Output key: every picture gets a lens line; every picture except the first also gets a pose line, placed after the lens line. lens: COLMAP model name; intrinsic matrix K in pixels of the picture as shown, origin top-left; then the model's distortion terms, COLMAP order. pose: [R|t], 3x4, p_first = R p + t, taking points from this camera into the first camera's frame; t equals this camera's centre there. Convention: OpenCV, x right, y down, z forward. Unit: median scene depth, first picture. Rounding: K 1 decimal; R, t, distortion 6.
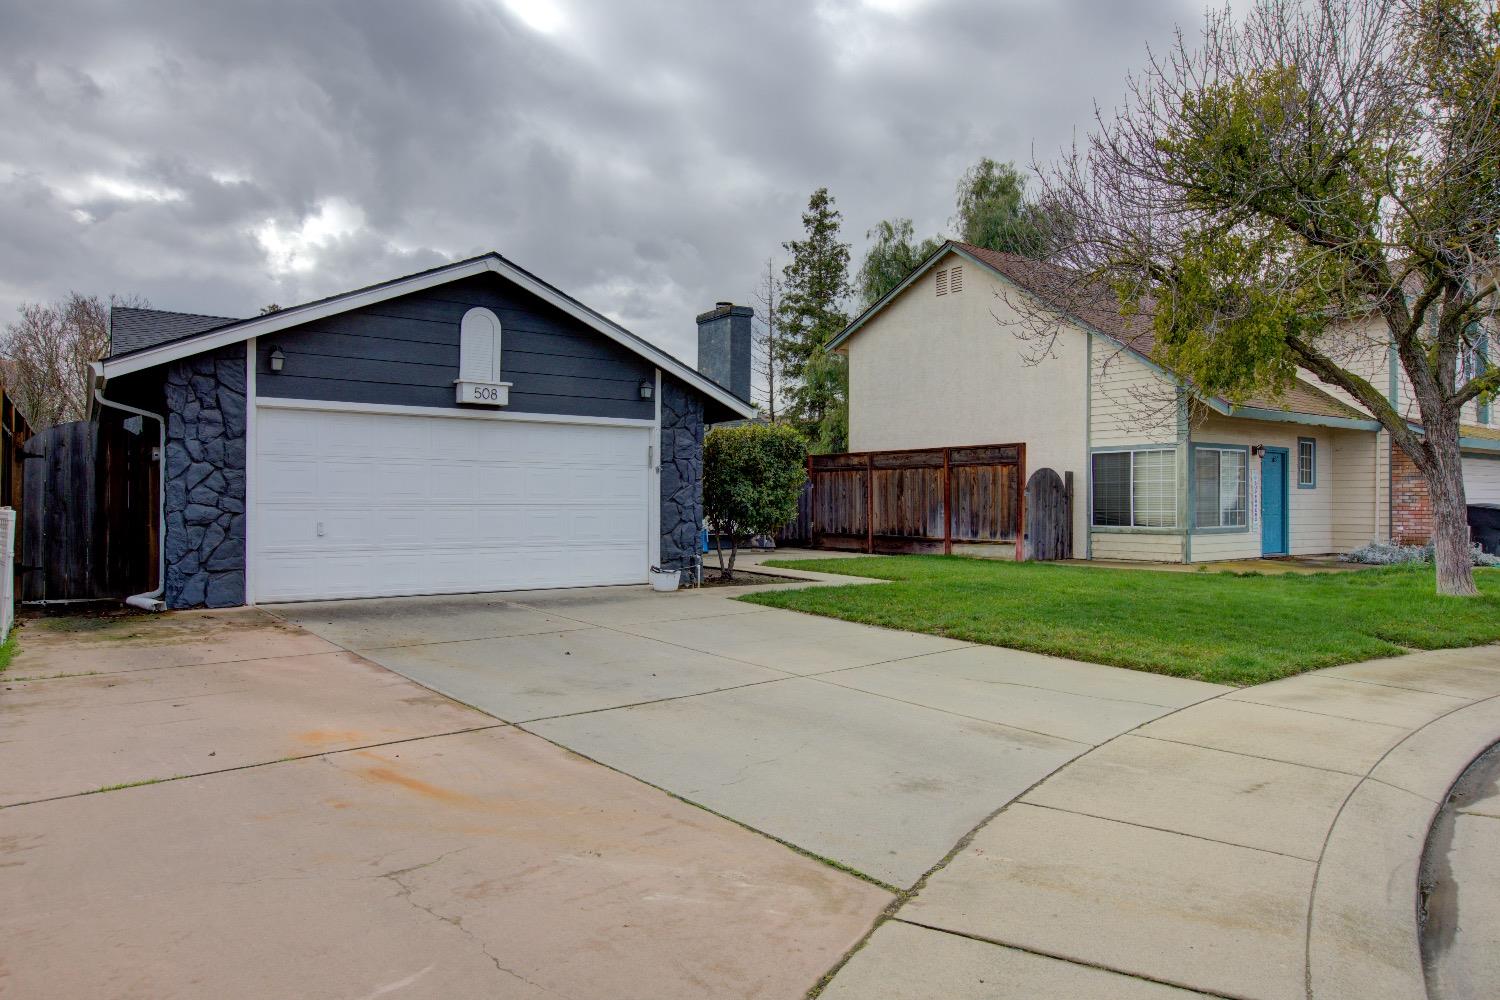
lens RADIAL K [[936.5, 0, 750.0], [0, 936.5, 500.0], [0, 0, 1]] dist [-0.000824, 0.000126]
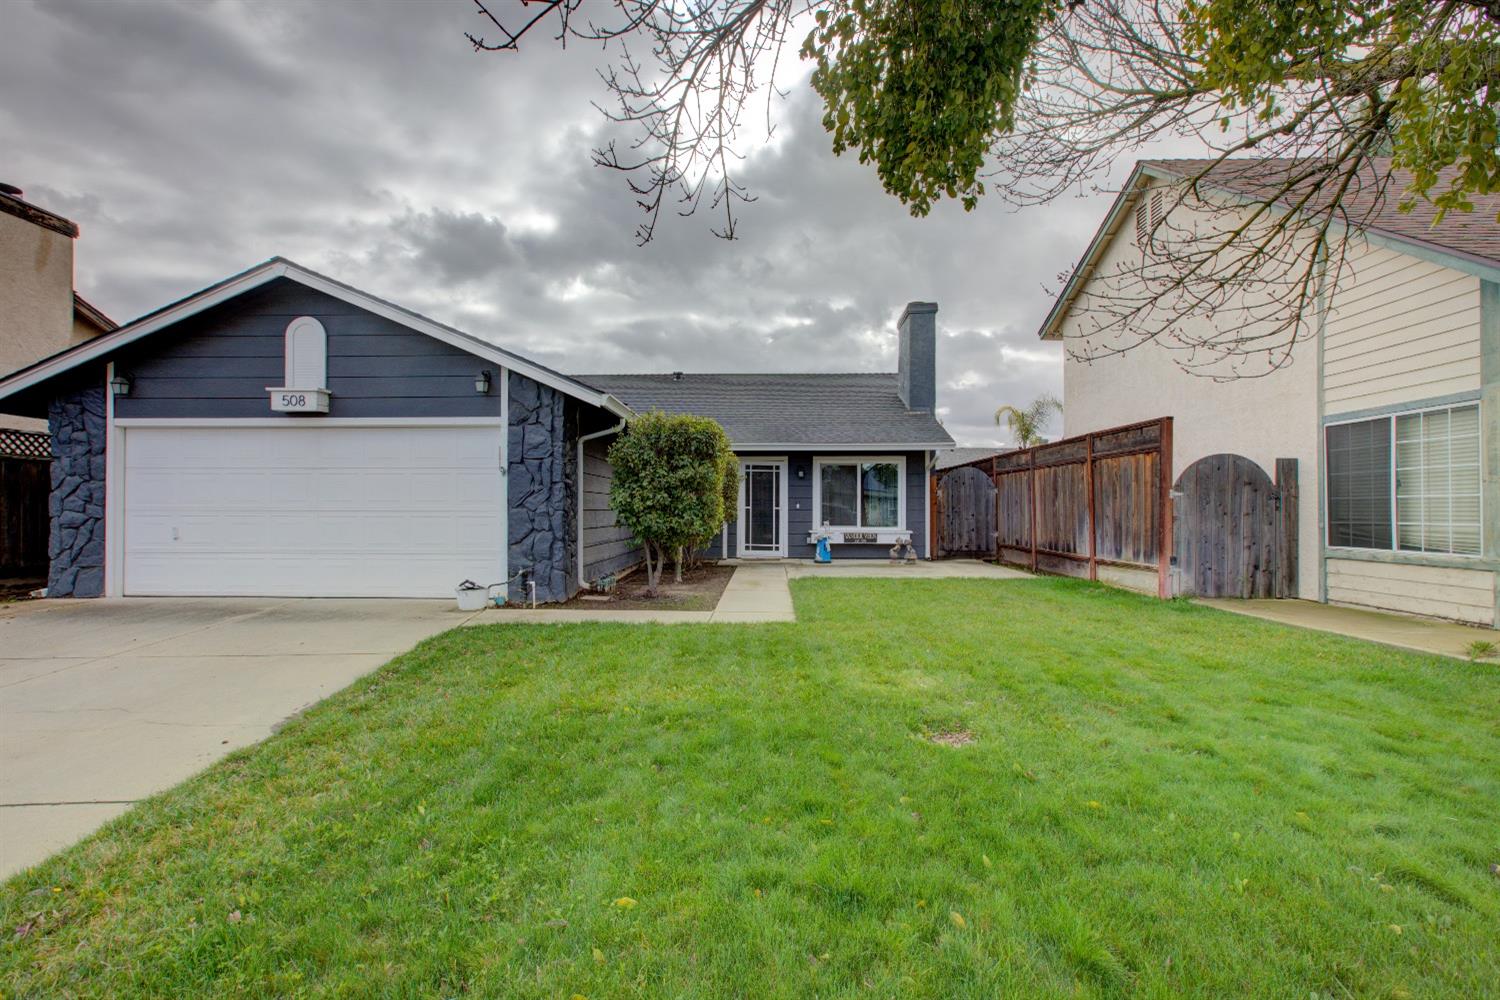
lens RADIAL K [[680.5, 0, 746.0], [0, 680.5, 499.0], [0, 0, 1]] dist [-0.007596, 0.000546]
pose [[0.800108, -0.011020, -0.599755, 0.344196], [0.002662, 0.999887, -0.014821, 0.002614], [0.599850, 0.010262, 0.800047, 0.451514]]
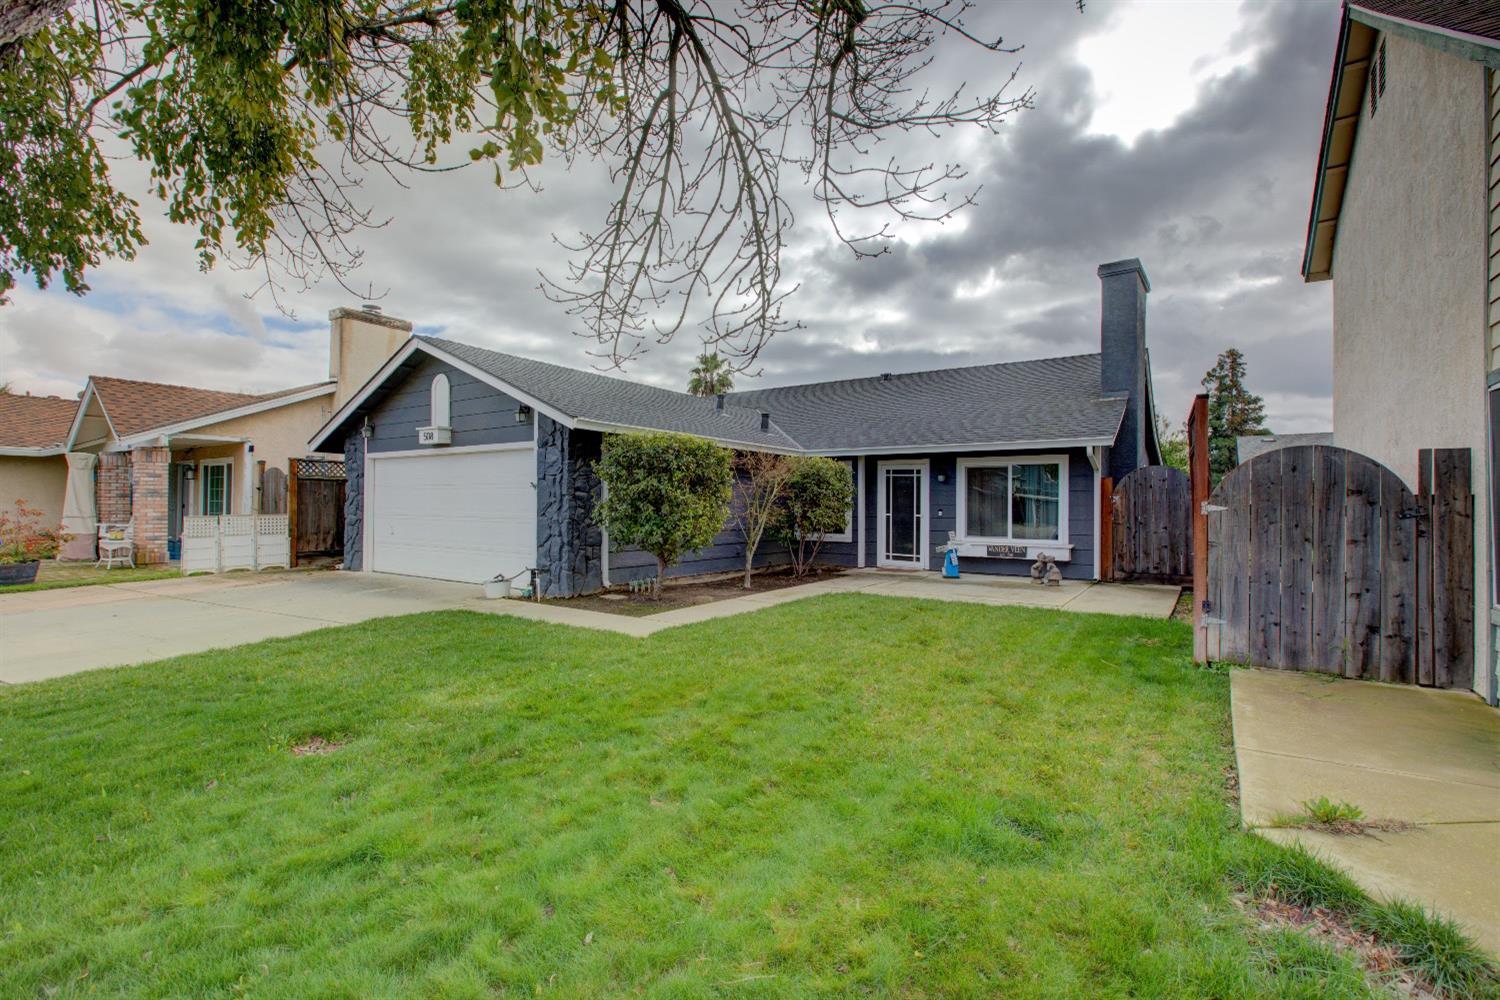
lens RADIAL K [[672.5, 0, 757.7], [0, 672.5, 497.3], [0, 0, 1]] dist [-0.011750, 0.000207]
pose [[0.357773, -0.012611, -0.933724, 0.518545], [-0.004036, 0.999879, -0.015051, -0.006713], [0.933800, 0.009154, 0.357678, 0.699435]]
